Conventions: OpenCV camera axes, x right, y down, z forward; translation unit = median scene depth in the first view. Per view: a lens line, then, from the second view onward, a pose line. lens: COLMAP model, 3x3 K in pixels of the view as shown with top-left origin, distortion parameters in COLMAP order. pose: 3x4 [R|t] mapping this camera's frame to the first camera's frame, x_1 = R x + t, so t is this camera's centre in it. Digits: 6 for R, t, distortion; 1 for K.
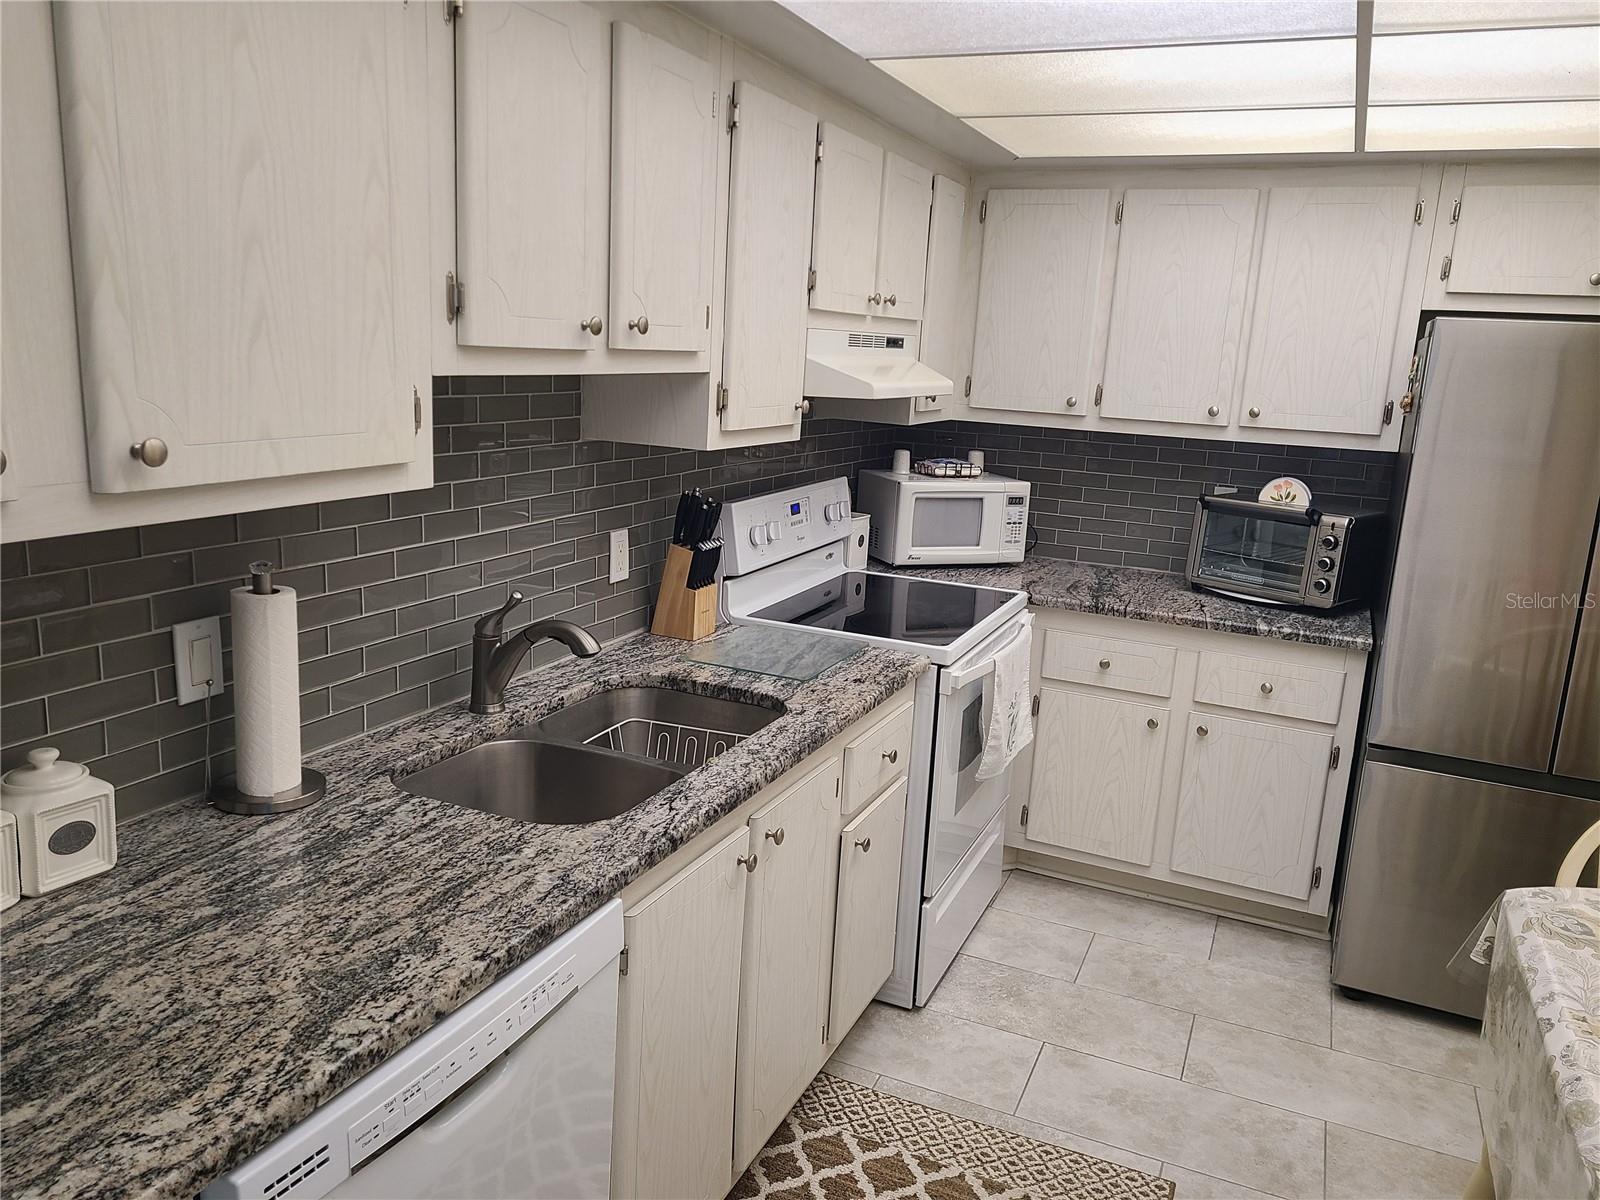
lens RADIAL K [[1199.5, 0, 799.1], [0, 1199.5, 591.4], [0, 0, 1]] dist [0.048542, -0.033876]
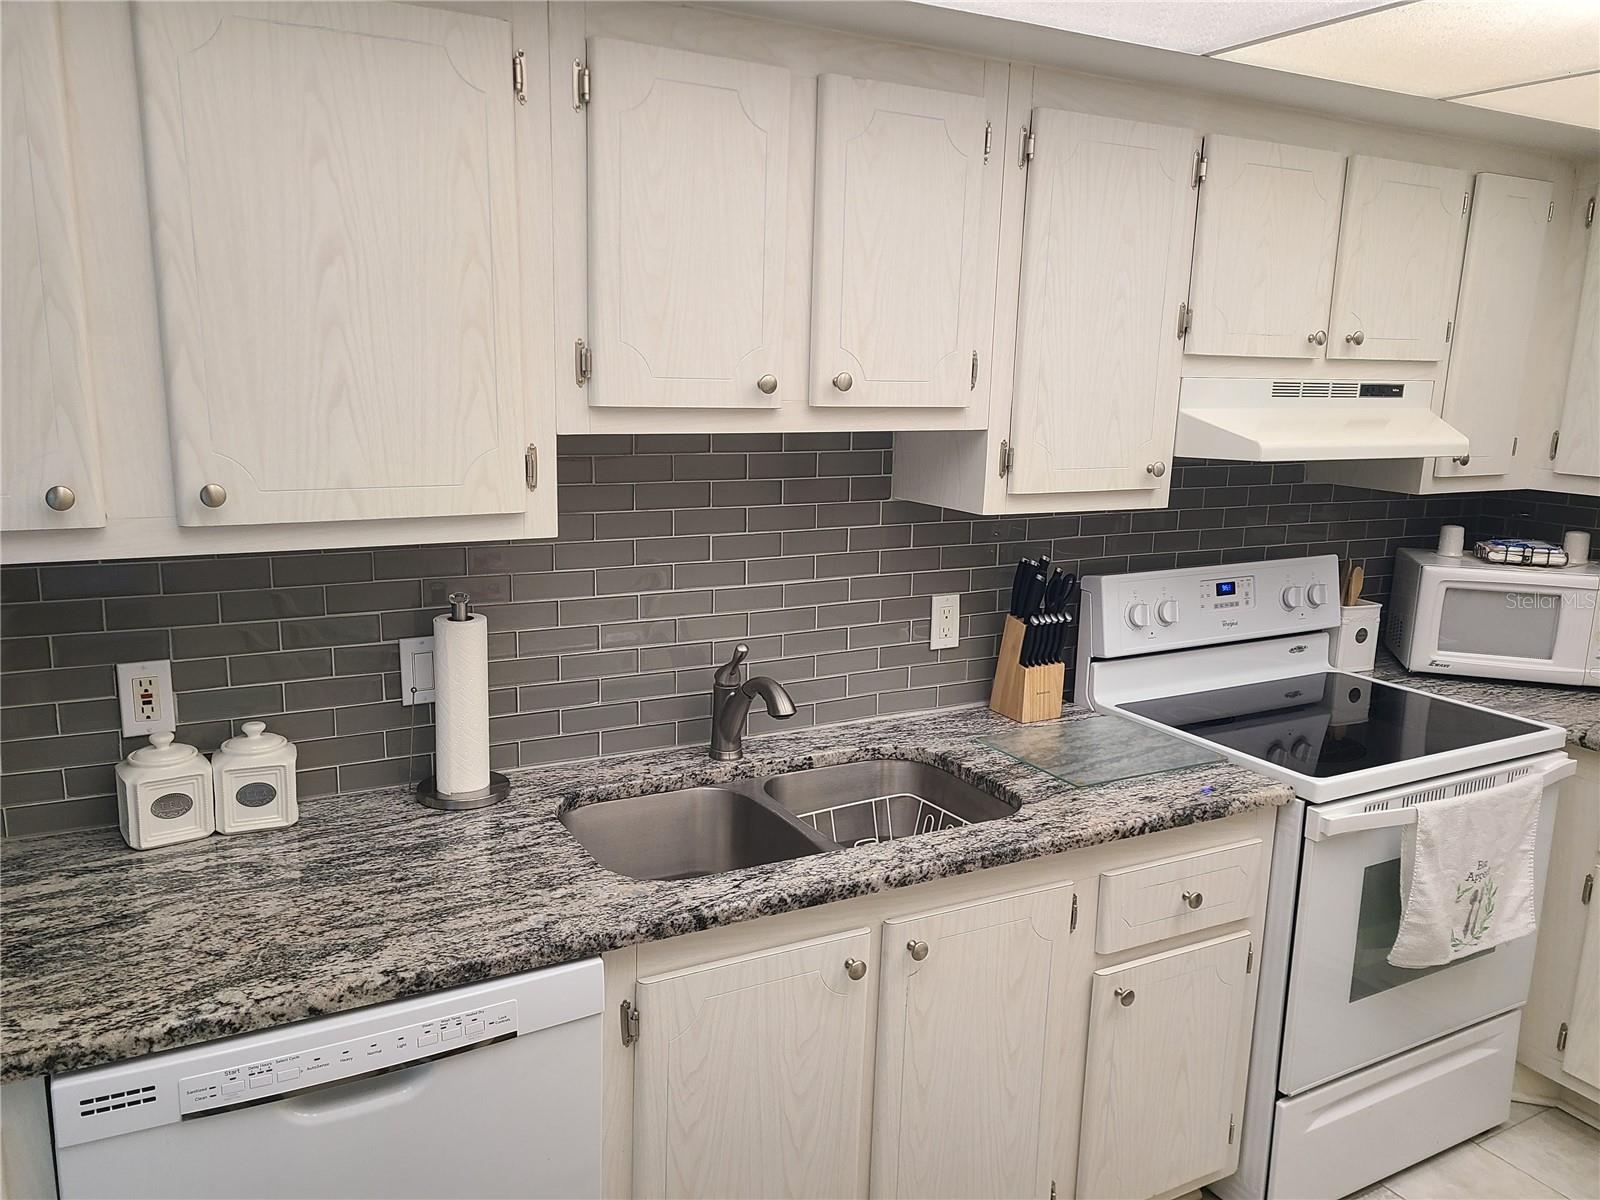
lens RADIAL K [[1199.5, 0, 793.4], [0, 1199.5, 603.5], [0, 0, 1]] dist [0.048542, -0.033876]
pose [[0.792955, 0.087572, -0.602953, 0.433499], [-0.108008, 0.994147, 0.002346, -0.044199], [0.599630, 0.063263, 0.797773, 0.225650]]
